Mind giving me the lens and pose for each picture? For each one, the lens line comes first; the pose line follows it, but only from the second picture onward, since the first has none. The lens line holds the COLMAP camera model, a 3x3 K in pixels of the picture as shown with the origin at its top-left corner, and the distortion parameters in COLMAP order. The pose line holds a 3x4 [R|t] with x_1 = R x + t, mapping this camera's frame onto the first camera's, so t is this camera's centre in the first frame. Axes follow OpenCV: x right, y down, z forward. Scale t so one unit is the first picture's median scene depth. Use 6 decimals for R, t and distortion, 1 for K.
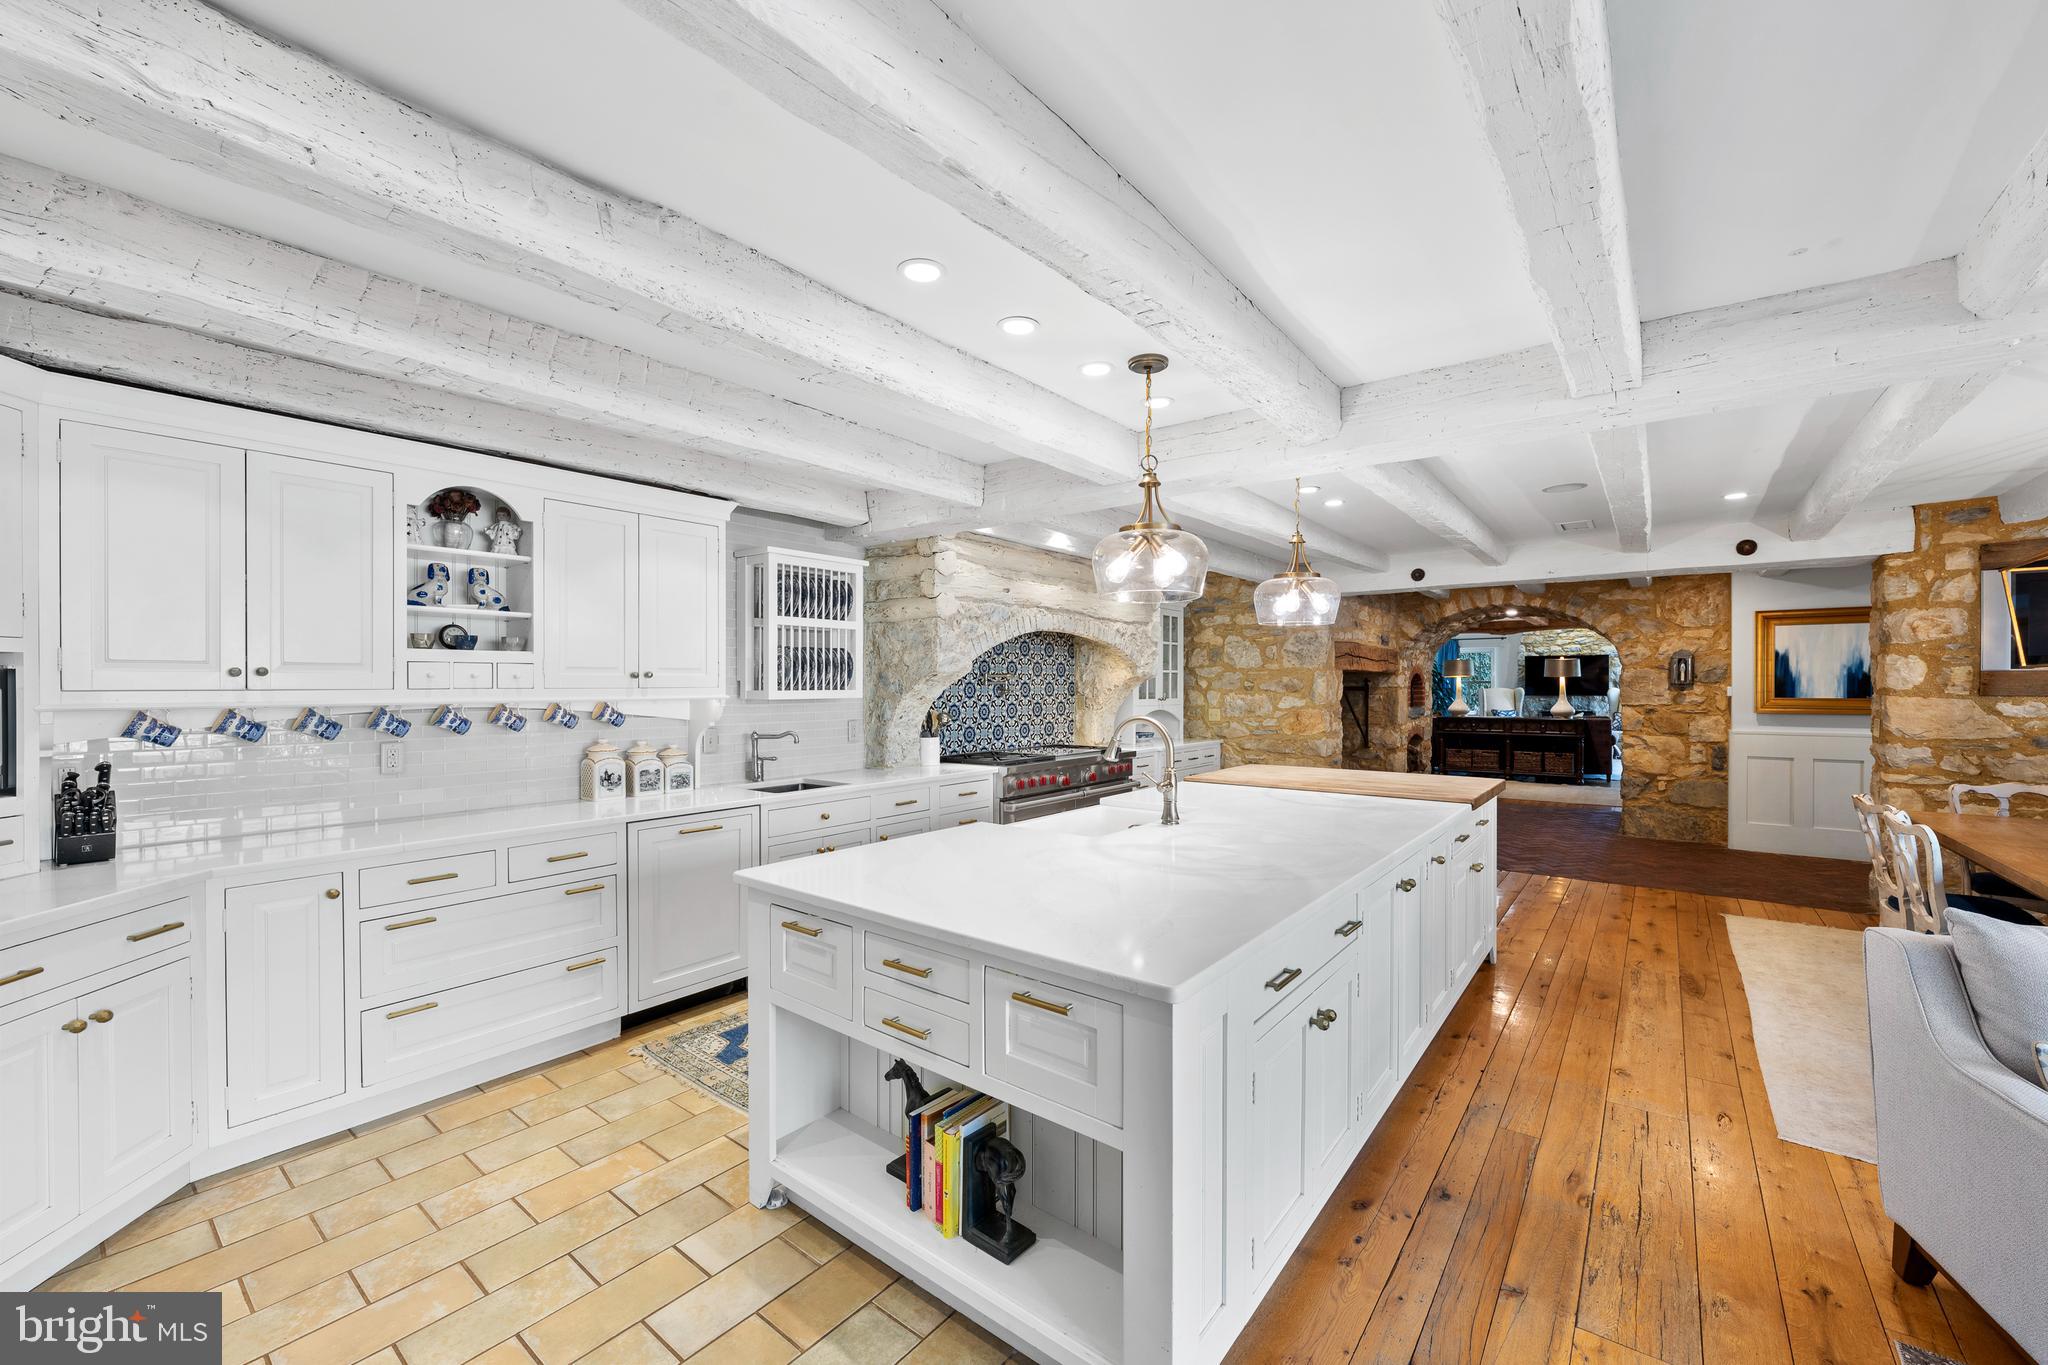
lens RADIAL K [[811.3, 0, 1026.1], [0, 811.3, 684.7], [0, 0, 1]] dist [-0.001751, -0.000341]
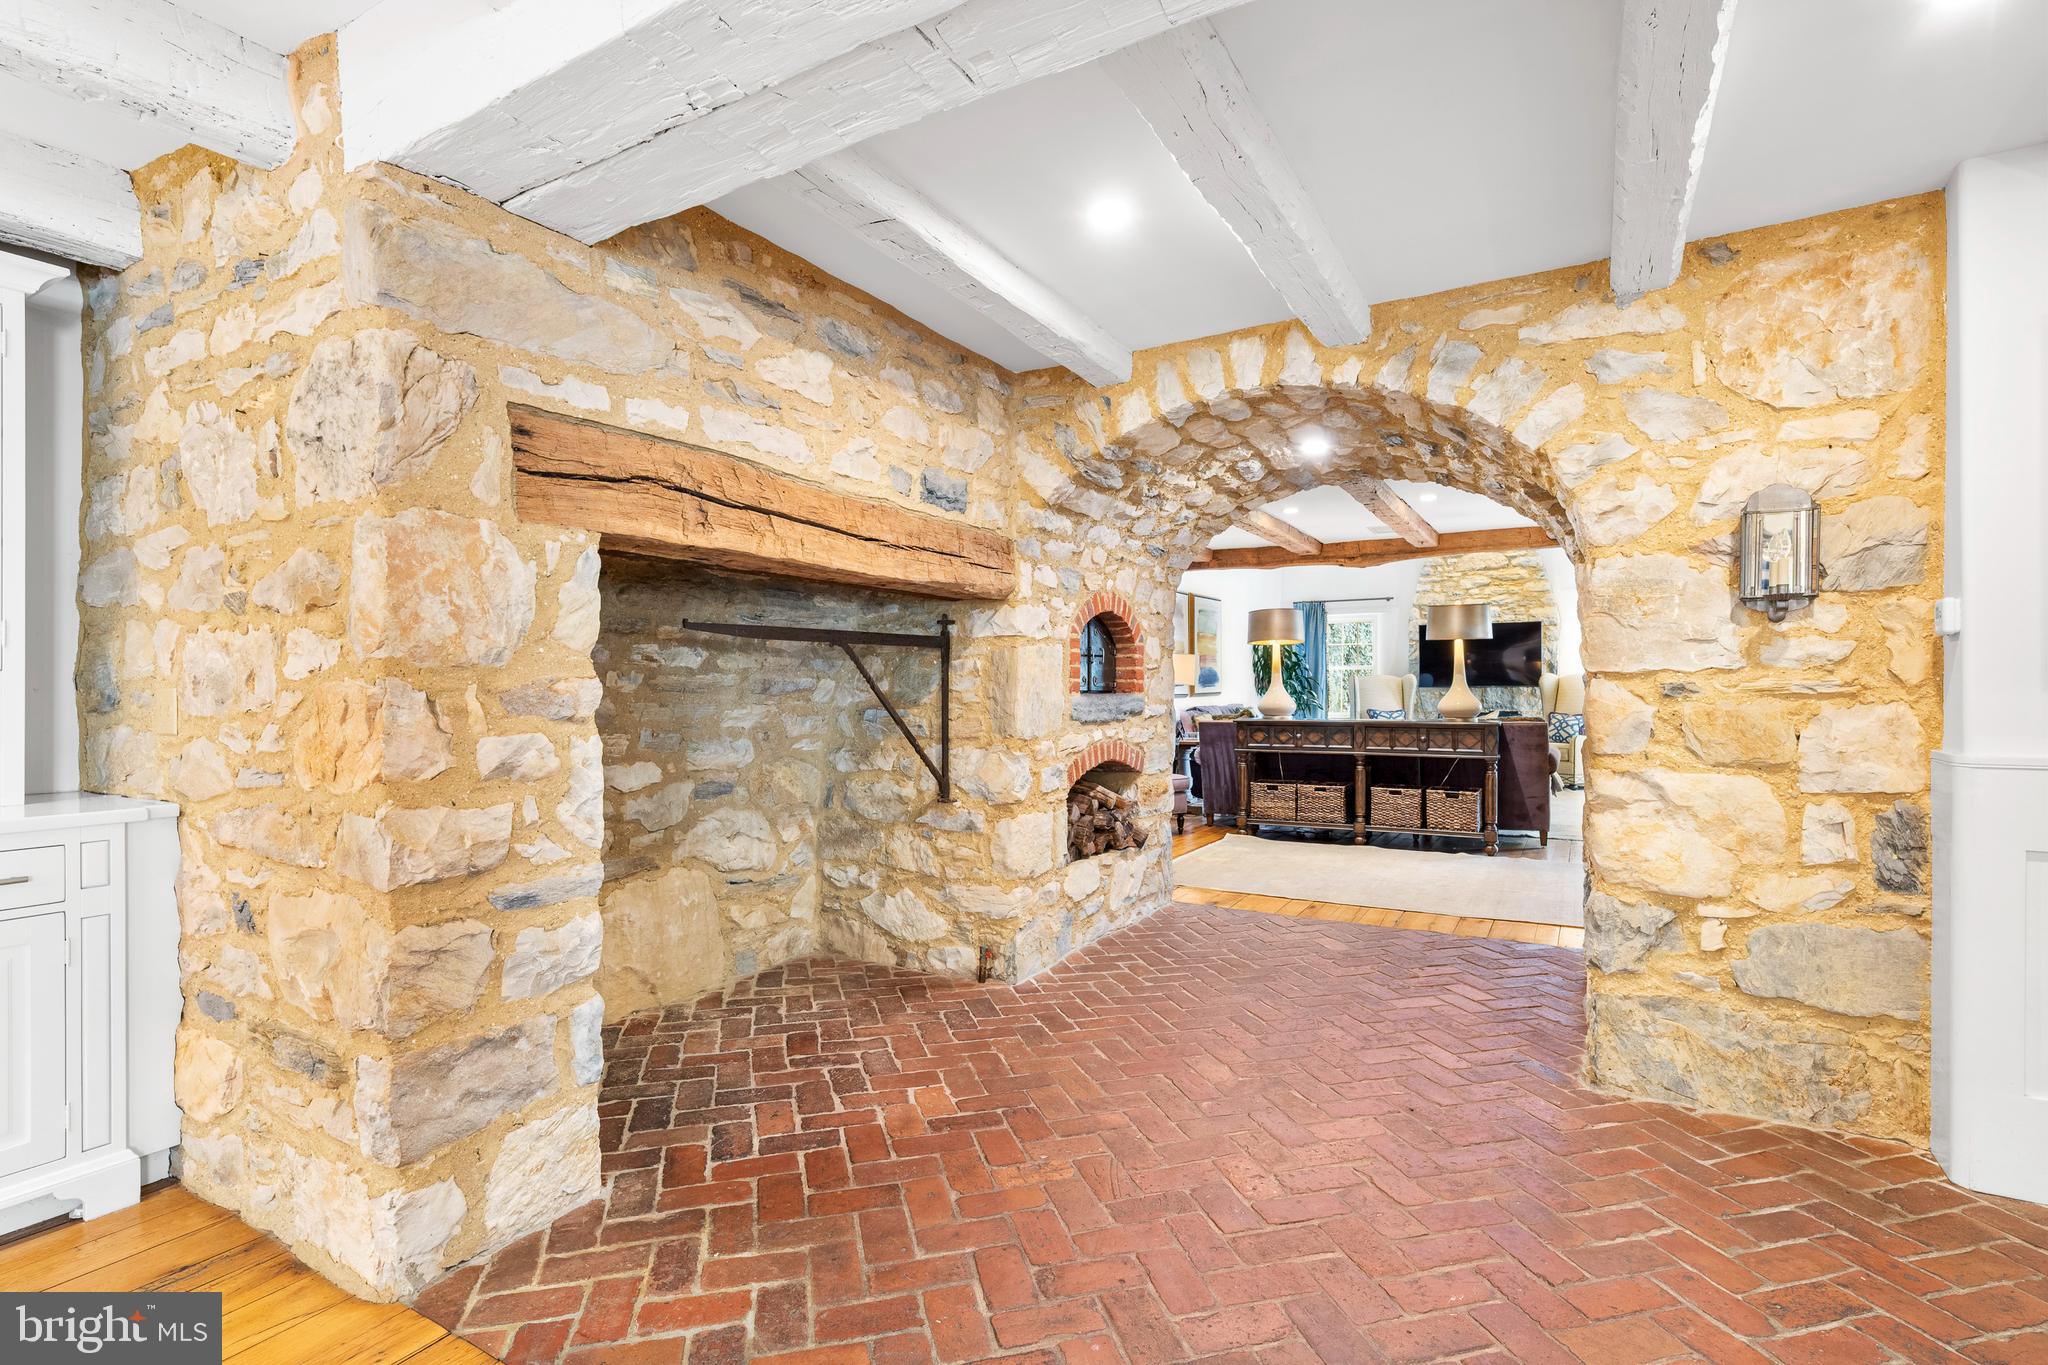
lens RADIAL K [[973.5, 0, 1024.0], [0, 973.5, 682.5], [0, 0, 1]] dist [-0.001920, -0.000227]
pose [[0.990606, -0.000414, 0.136744, 0.479384], [0.001136, 0.999986, -0.005197, 0.030986], [-0.136740, 0.005303, 0.990593, 0.674271]]
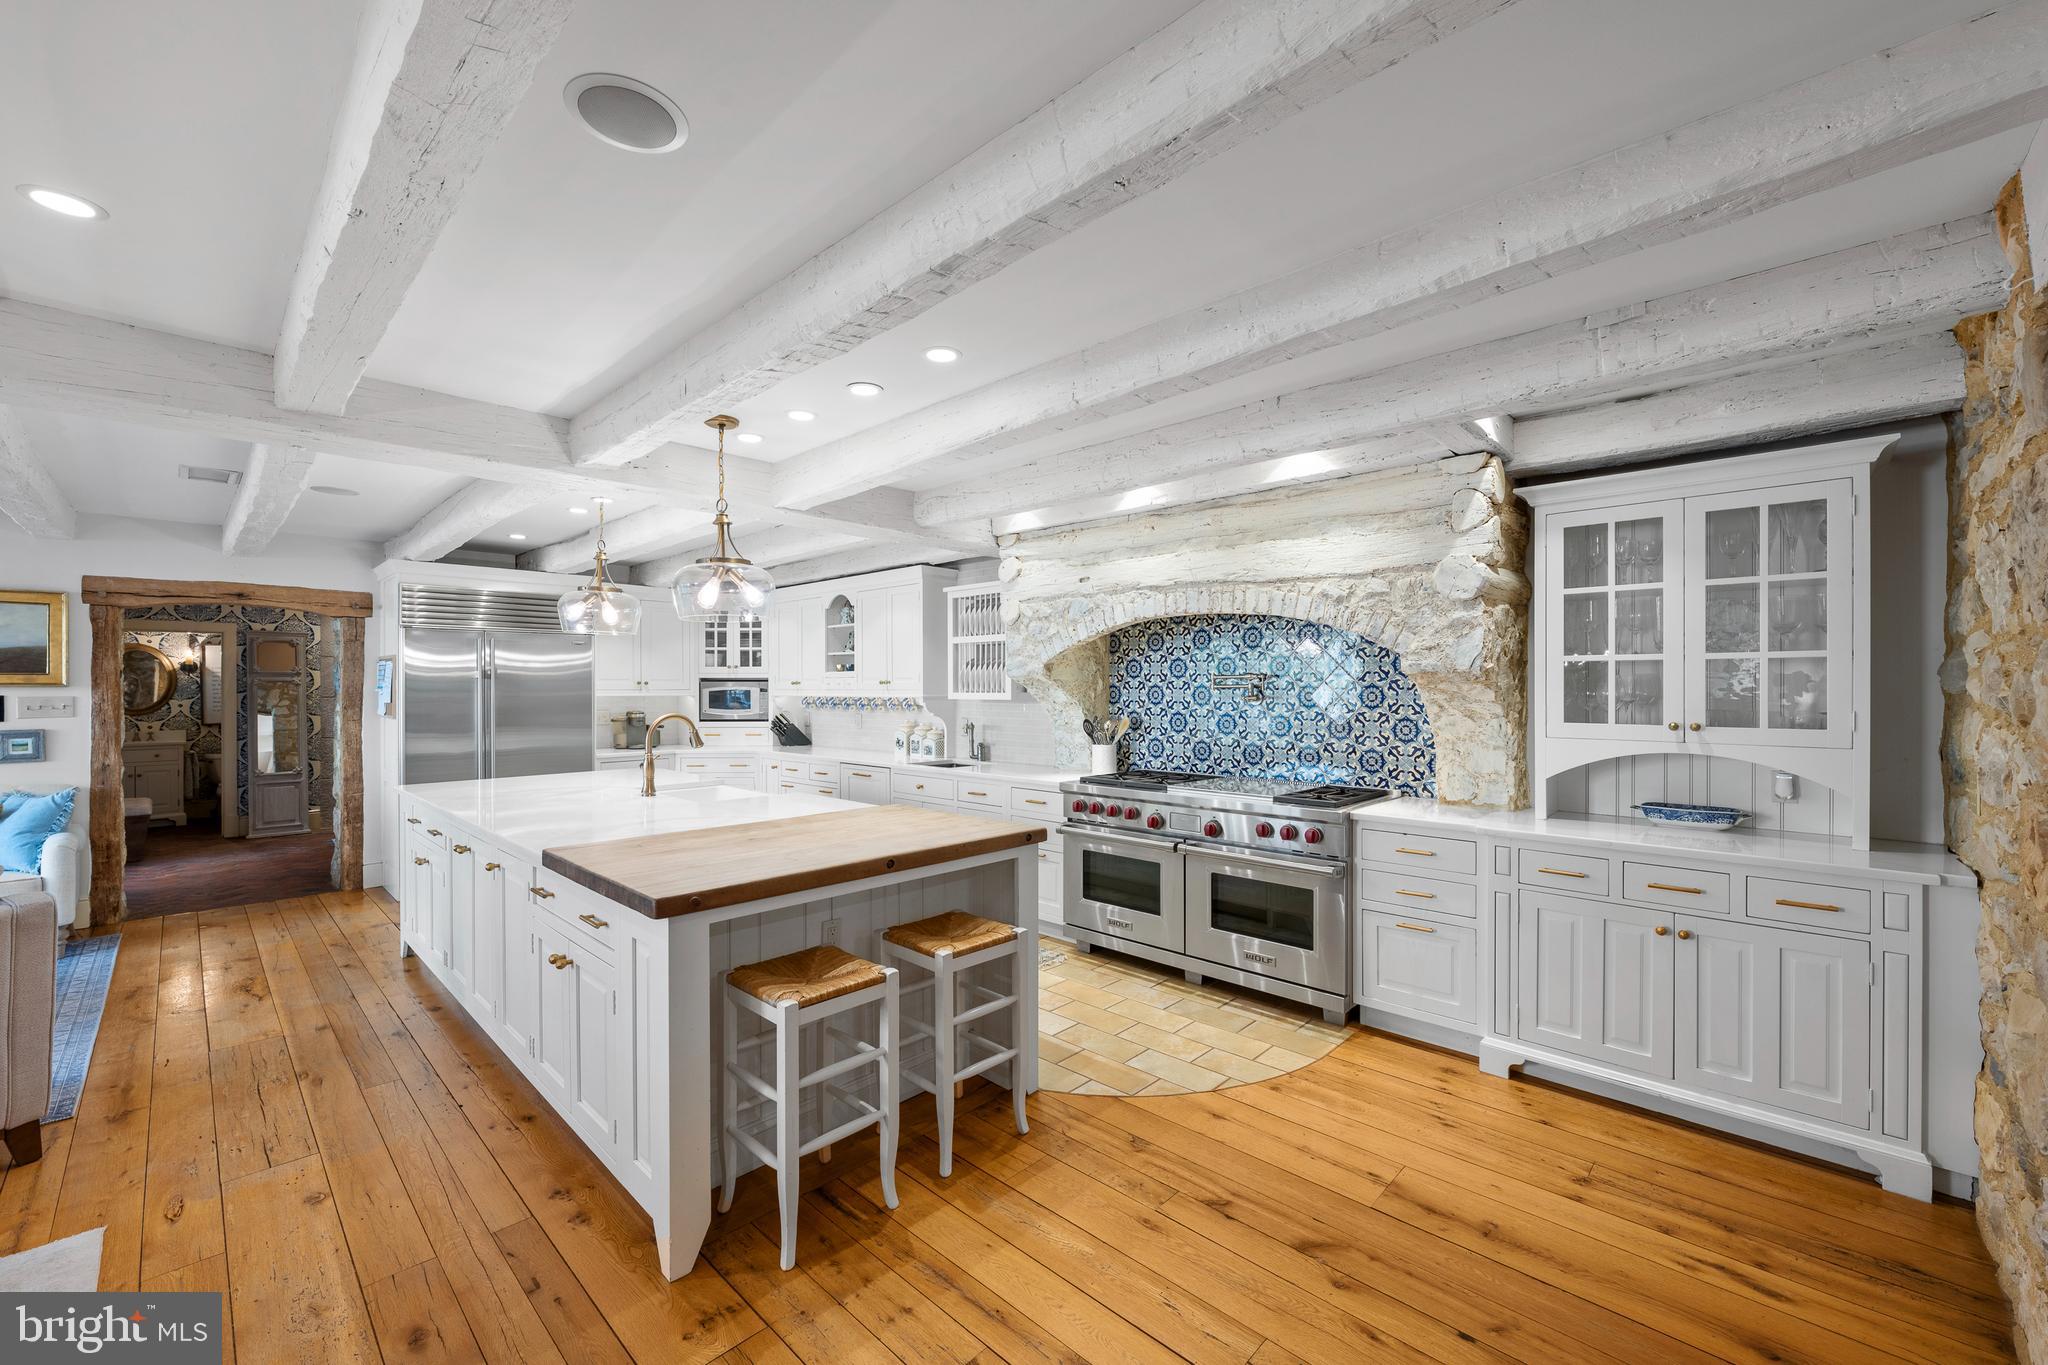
lens RADIAL K [[811.3, 0, 1026.1], [0, 811.3, 684.7], [0, 0, 1]] dist [-0.001751, -0.000341]
pose [[-0.092477, -0.000559, -0.995715, 0.580722], [0.000125, 1.000000, -0.000573, -0.002799], [0.995715, -0.000177, -0.092477, 0.703464]]
